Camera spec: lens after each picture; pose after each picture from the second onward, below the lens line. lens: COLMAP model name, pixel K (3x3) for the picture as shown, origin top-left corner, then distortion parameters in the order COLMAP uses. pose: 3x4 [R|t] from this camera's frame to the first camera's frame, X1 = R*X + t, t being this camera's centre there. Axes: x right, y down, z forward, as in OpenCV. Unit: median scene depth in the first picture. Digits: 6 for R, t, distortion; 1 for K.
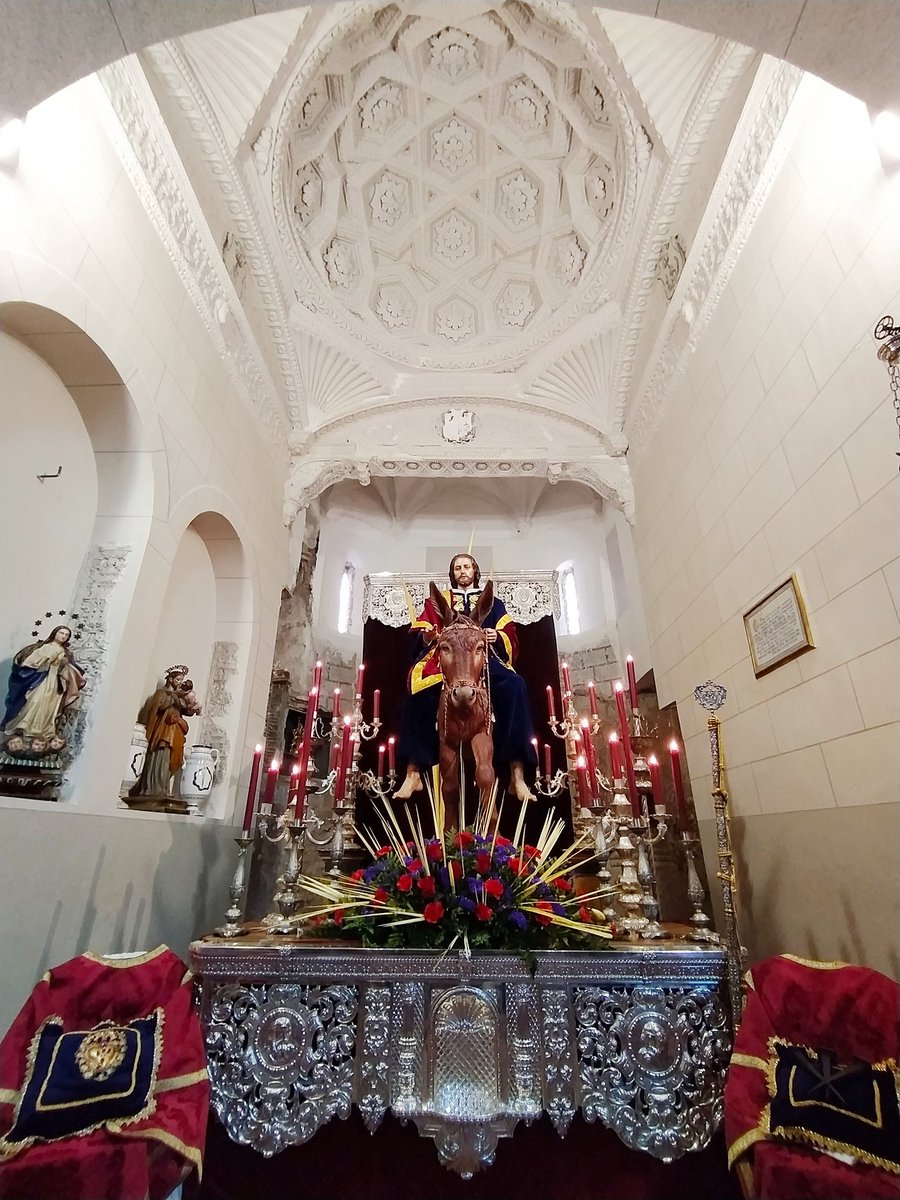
lens RADIAL K [[549.5, 0, 446.6], [0, 549.5, 601.2], [0, 0, 1]] dist [-0.035516, 0.023038]
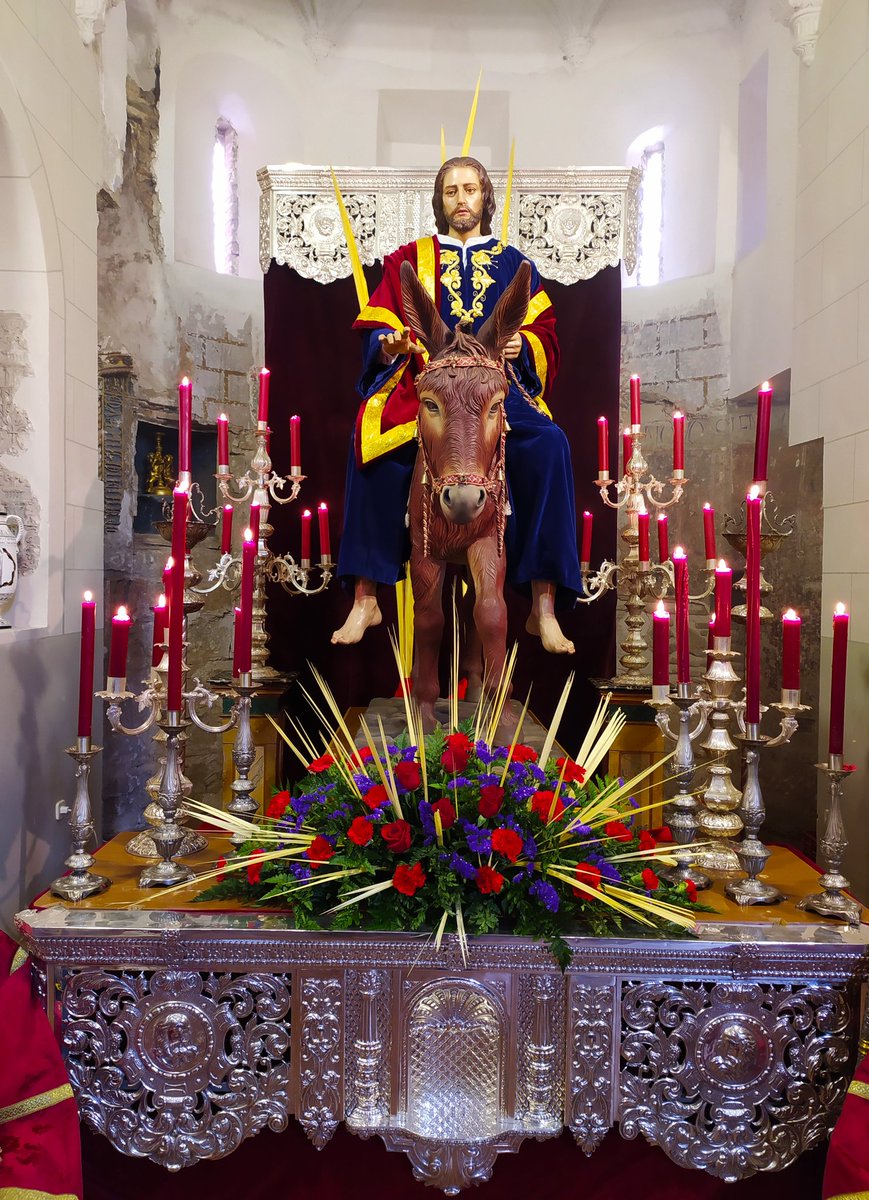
lens RADIAL K [[897.3, 0, 420.2], [0, 897.3, 596.8], [0, 0, 1]] dist [0.074032, -0.081874]
pose [[0.999663, 0.014575, 0.021493, -0.037607], [-0.022411, 0.902323, 0.430477, -0.159671], [-0.013119, -0.430814, 0.902346, 0.212846]]
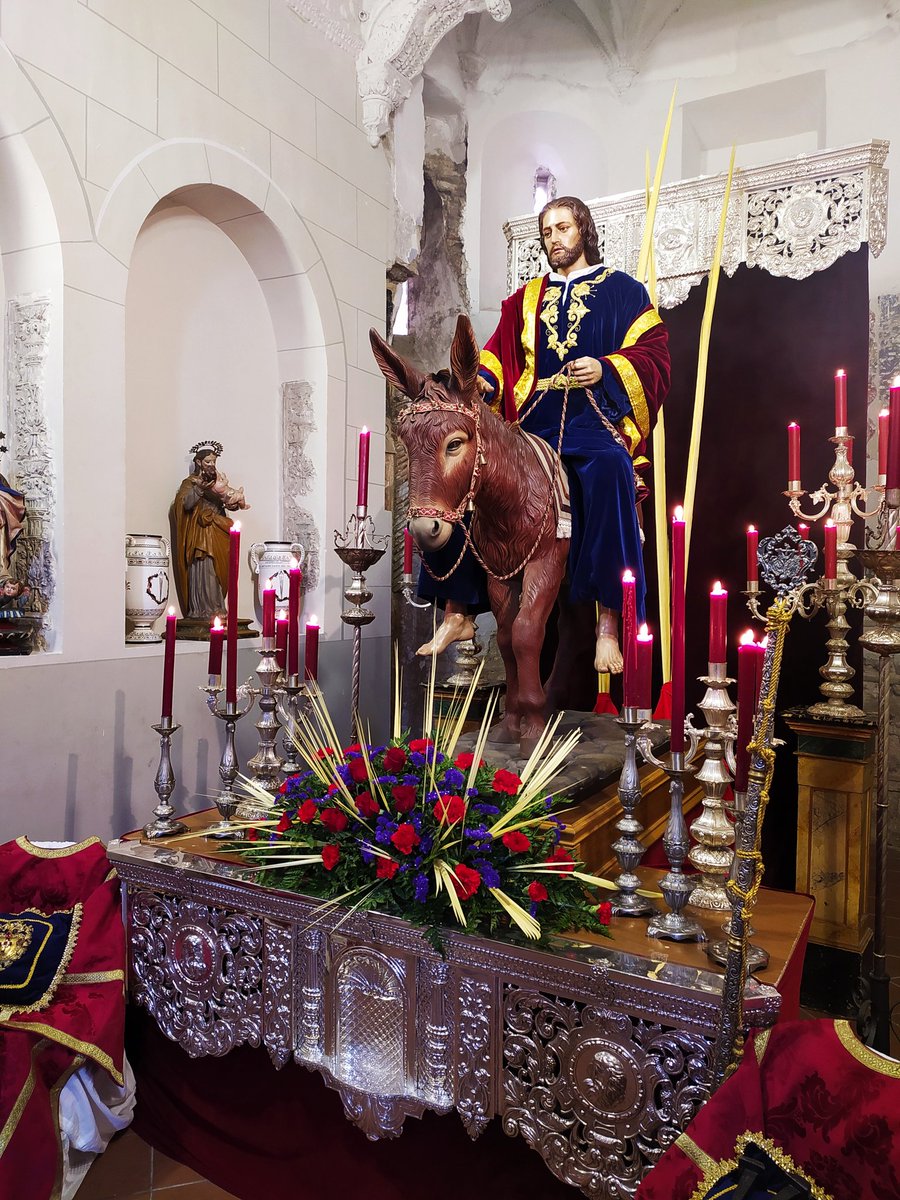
lens RADIAL K [[890.2, 0, 450.0], [0, 890.2, 600.0], [0, 0, 1]] dist [0.072528, -0.070644]
pose [[0.886870, 0.022914, -0.461451, 0.666716], [0.175900, 0.906806, 0.383095, -0.170391], [0.427224, -0.420924, 0.800189, 0.254266]]
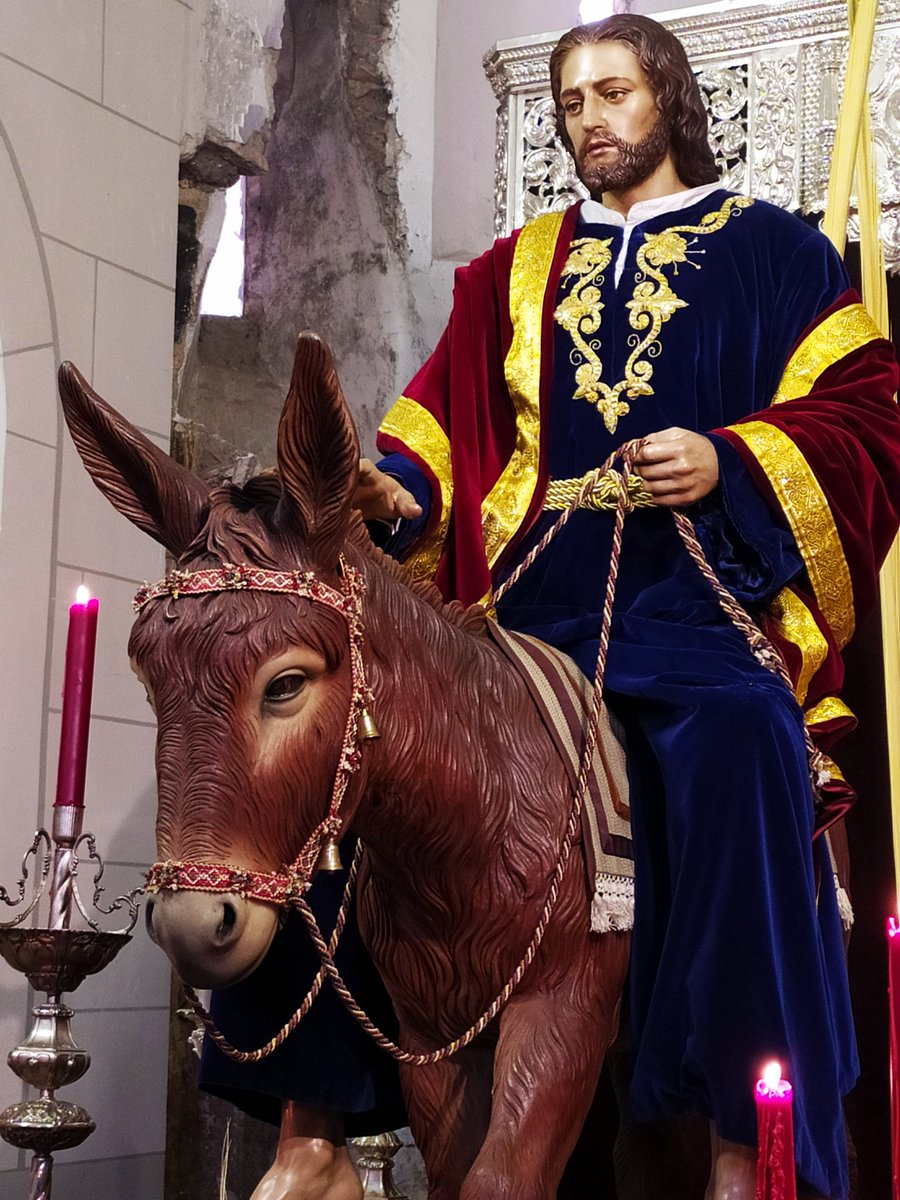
lens RADIAL K [[2428.6, 0, 450.0], [0, 2428.6, 600.0], [0, 0, 1]] dist [0.008922, 0.046677]
pose [[0.898246, -0.039246, -0.437737, 0.692910], [0.158570, 0.957857, 0.239510, -0.204317], [0.409889, -0.284550, 0.866615, 0.351399]]
